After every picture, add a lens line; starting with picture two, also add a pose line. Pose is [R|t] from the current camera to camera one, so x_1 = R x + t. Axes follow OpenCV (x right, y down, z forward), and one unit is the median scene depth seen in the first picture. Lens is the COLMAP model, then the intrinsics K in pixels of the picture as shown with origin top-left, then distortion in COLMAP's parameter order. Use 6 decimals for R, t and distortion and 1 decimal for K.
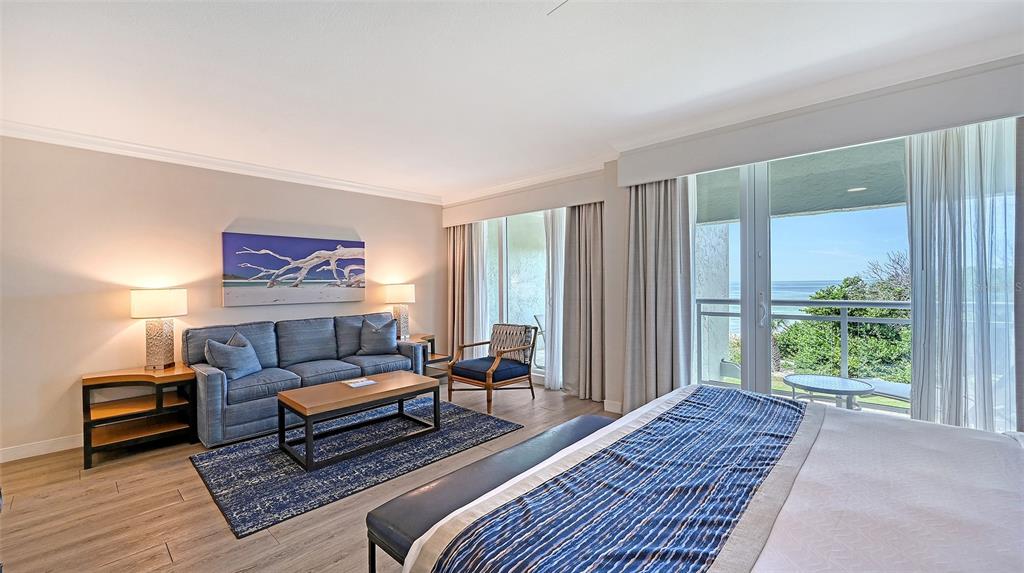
lens RADIAL K [[415.9, 0, 511.4], [0, 415.9, 283.4], [0, 0, 1]] dist [-0.001095, -0.000074]
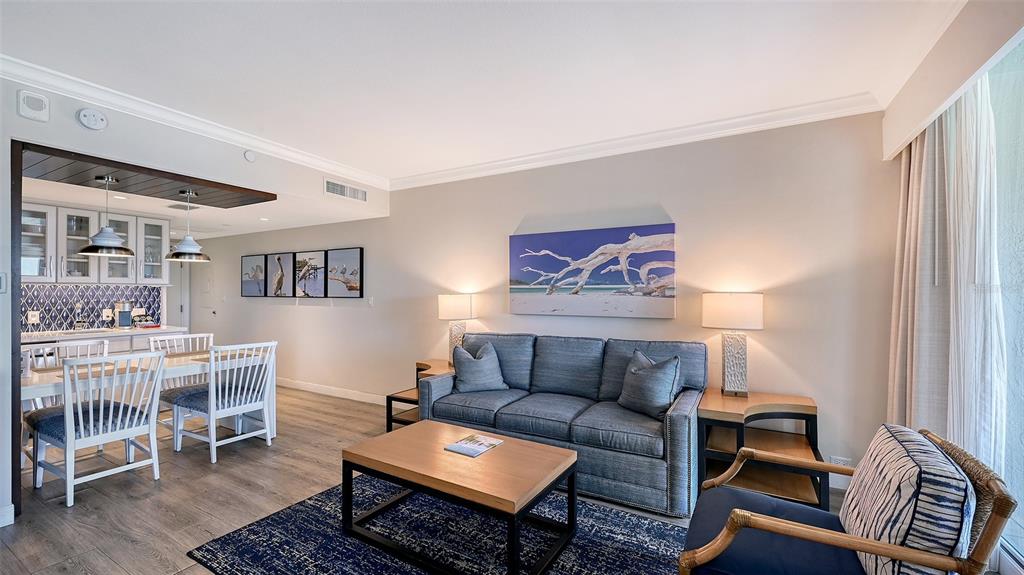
lens RADIAL K [[415.9, 0, 510.6], [0, 415.9, 289.8], [0, 0, 1]] dist [-0.001095, -0.000074]
pose [[0.235242, 0.008988, -0.971895, 0.211999], [-0.003303, 0.999959, 0.008448, -0.005990], [0.971931, 0.001223, 0.235262, 0.694897]]
